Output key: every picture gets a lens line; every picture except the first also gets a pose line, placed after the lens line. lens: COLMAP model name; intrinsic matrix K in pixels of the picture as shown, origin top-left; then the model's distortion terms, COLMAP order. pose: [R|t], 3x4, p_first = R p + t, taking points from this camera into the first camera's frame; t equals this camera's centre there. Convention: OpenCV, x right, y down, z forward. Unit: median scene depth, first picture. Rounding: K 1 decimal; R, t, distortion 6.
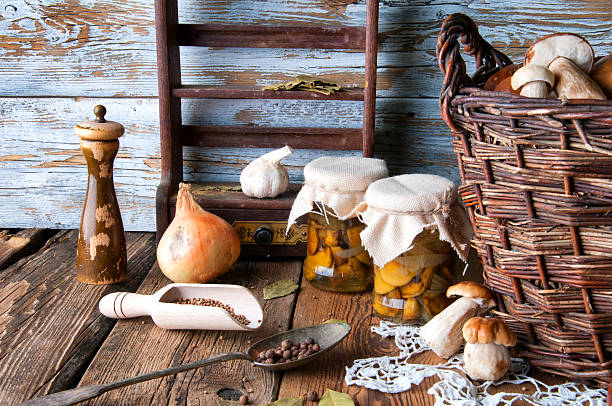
lens RADIAL K [[937.3, 0, 311.1], [0, 937.3, 203.8], [0, 0, 1]] dist [0.222946, 0.000000]
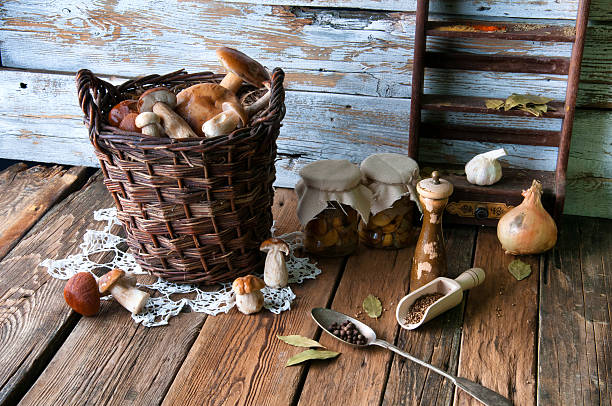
lens RADIAL K [[1160.3, 0, 307.1], [0, 1160.3, 203.7], [0, 0, 1]] dist [0.411183, 0.000000]
pose [[0.990872, 0.071172, -0.114484, 0.269833], [-0.048800, 0.981046, 0.187527, -0.292819], [0.125661, -0.180229, 0.975565, -0.736464]]
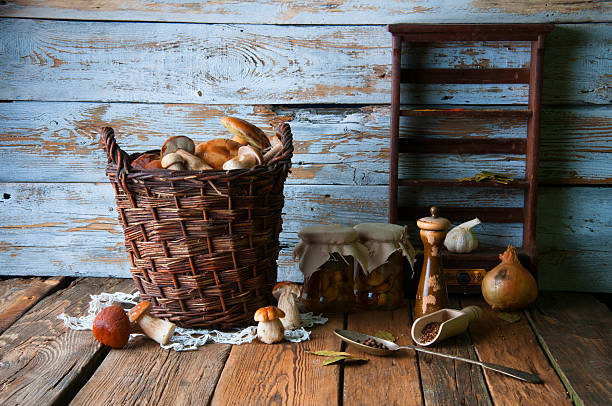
lens RADIAL K [[1295.6, 0, 310.1], [0, 1295.6, 201.9], [0, 0, 1]] dist [0.503511, 0.000000]
pose [[0.999744, 0.011234, 0.019623, 0.042536], [-0.008844, 0.992986, -0.117897, 0.162977], [-0.020810, 0.117694, 0.992832, -1.070557]]
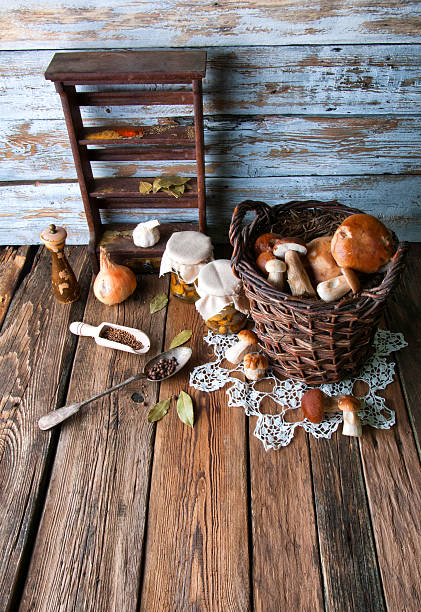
lens RADIAL K [[571.8, 0, 218.2], [0, 571.8, 297.5], [0, 0, 1]] dist [-0.034272, 0.000000]
pose [[0.998718, -0.047452, 0.017626, 0.067375], [0.031529, 0.855534, 0.516785, -0.508612], [-0.039603, -0.515567, 0.855933, -0.022270]]
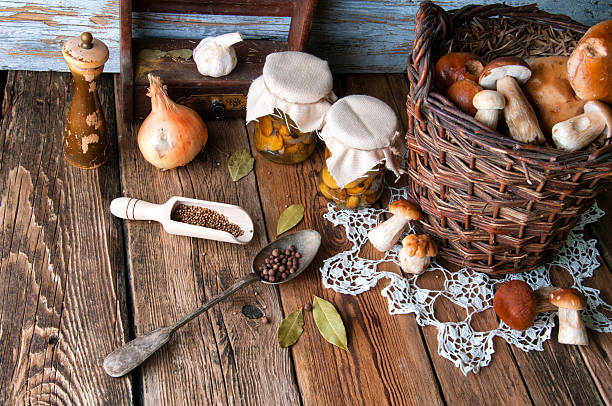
lens RADIAL K [[840.3, 0, 315.7], [0, 840.3, 202.4], [0, 0, 1]] dist [0.169100, 0.000000]
pose [[0.951755, -0.083102, 0.295392, -0.261812], [-0.094621, 0.836246, 0.540130, -0.462769], [-0.291906, -0.542022, 0.788038, 0.052682]]
